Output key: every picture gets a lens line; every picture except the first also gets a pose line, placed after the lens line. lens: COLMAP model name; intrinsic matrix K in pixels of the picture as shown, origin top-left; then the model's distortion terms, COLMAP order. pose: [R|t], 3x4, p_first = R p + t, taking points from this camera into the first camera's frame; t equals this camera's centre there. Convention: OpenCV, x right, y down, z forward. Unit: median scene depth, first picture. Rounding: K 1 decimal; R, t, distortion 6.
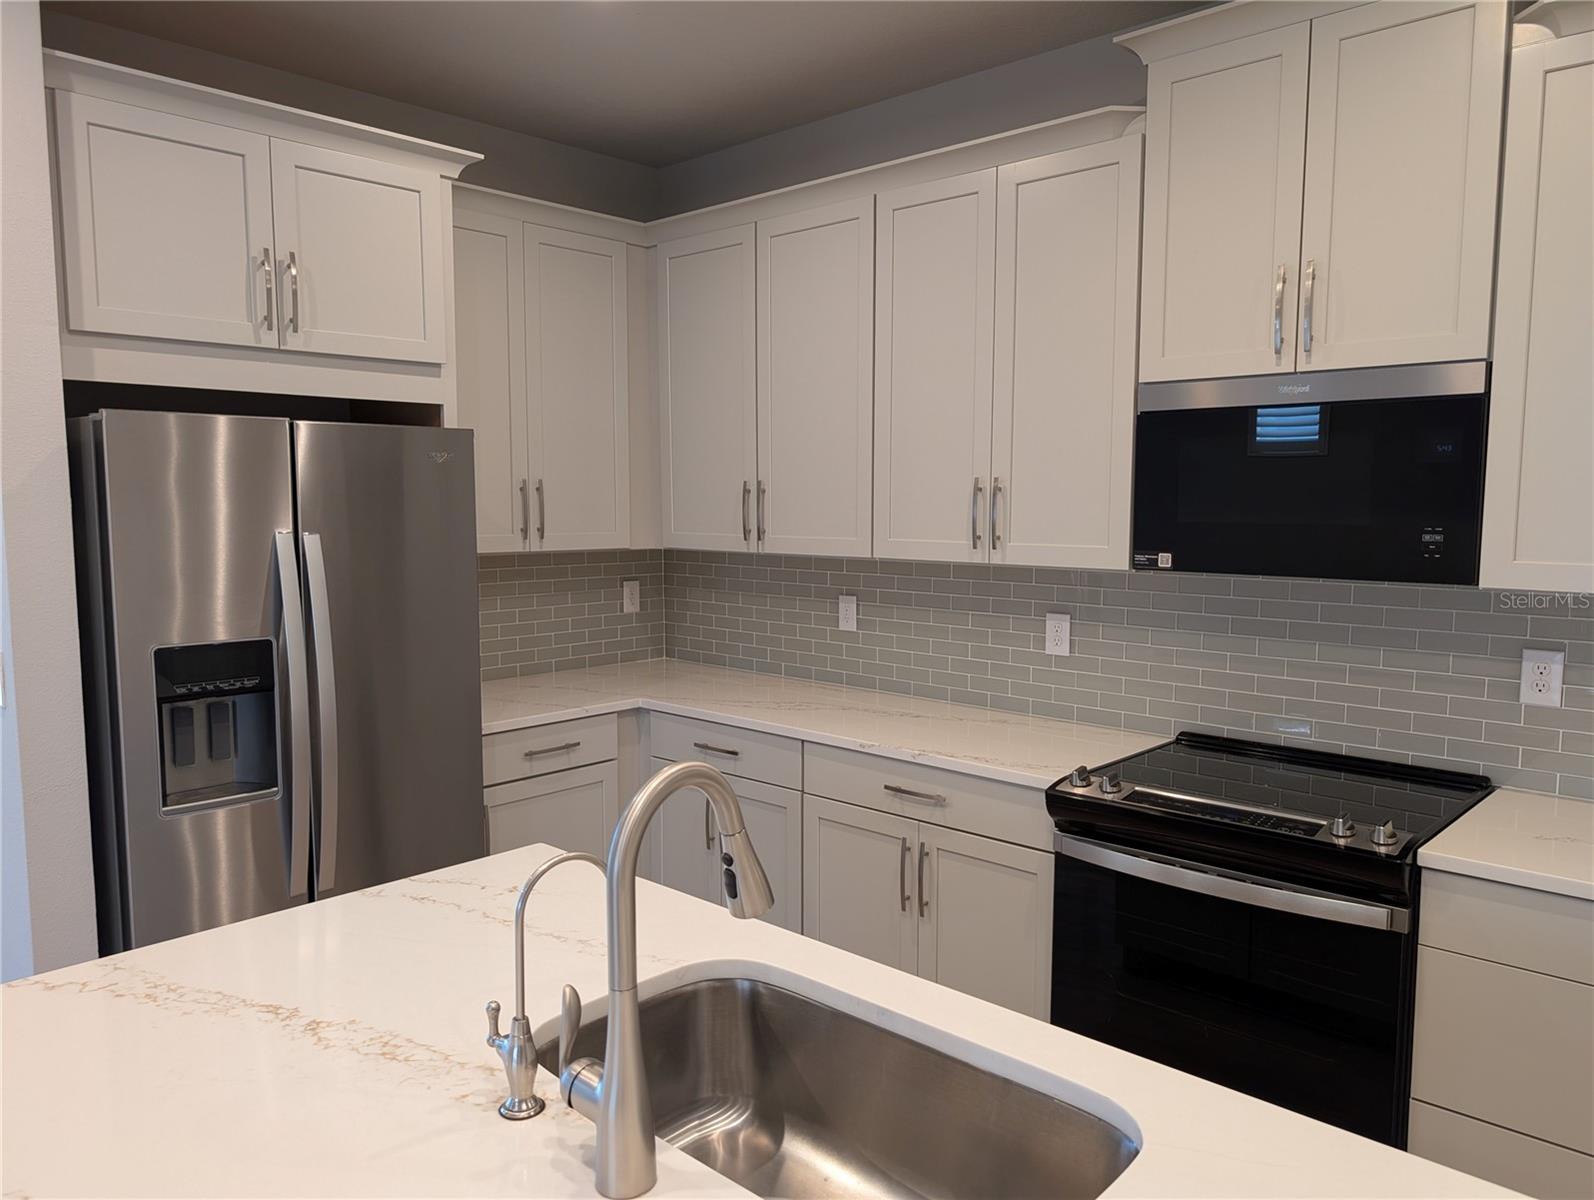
lens RADIAL K [[1146.3, 0, 808.3], [0, 1146.3, 611.0], [0, 0, 1]] dist [0.029738, -0.029996]
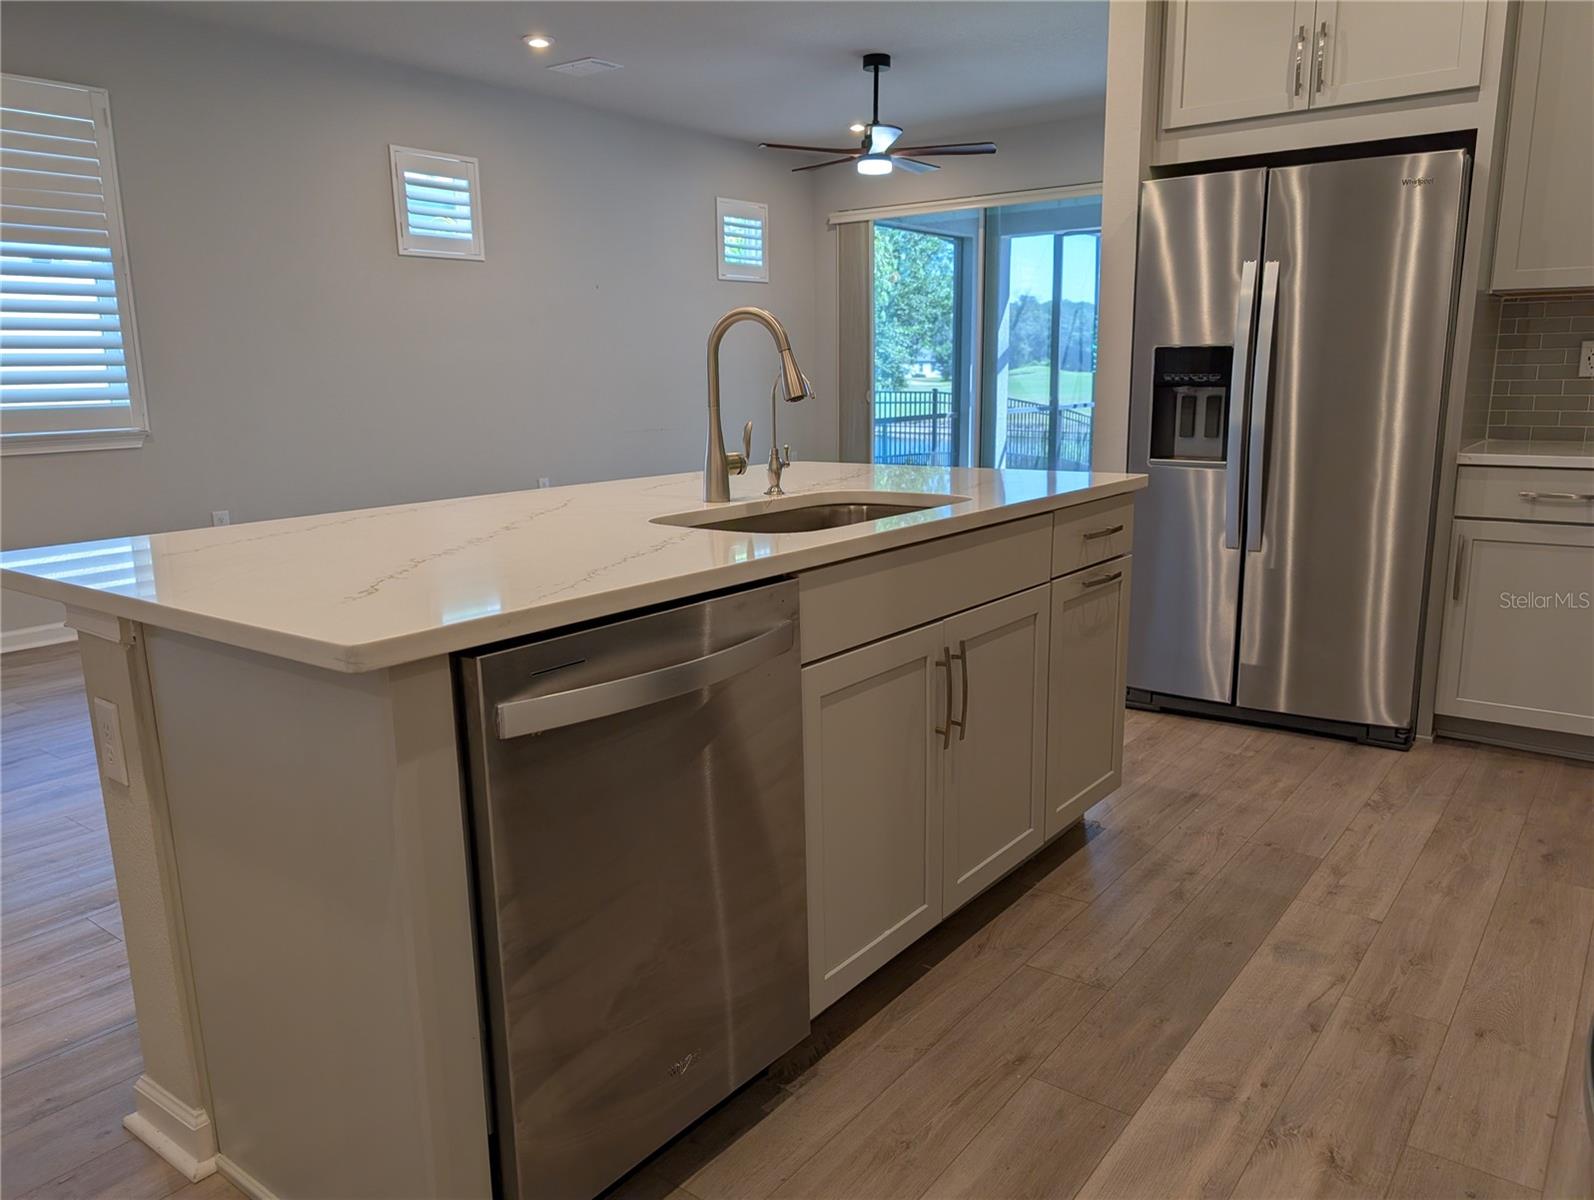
lens RADIAL K [[1149.4, 0, 790.6], [0, 1149.4, 602.0], [0, 0, 1]] dist [0.035292, -0.033840]
pose [[0.092355, 0.196963, -0.976051, 0.801917], [-0.087402, 0.978061, 0.189098, 0.100722], [0.991883, 0.067845, 0.107544, 0.359447]]
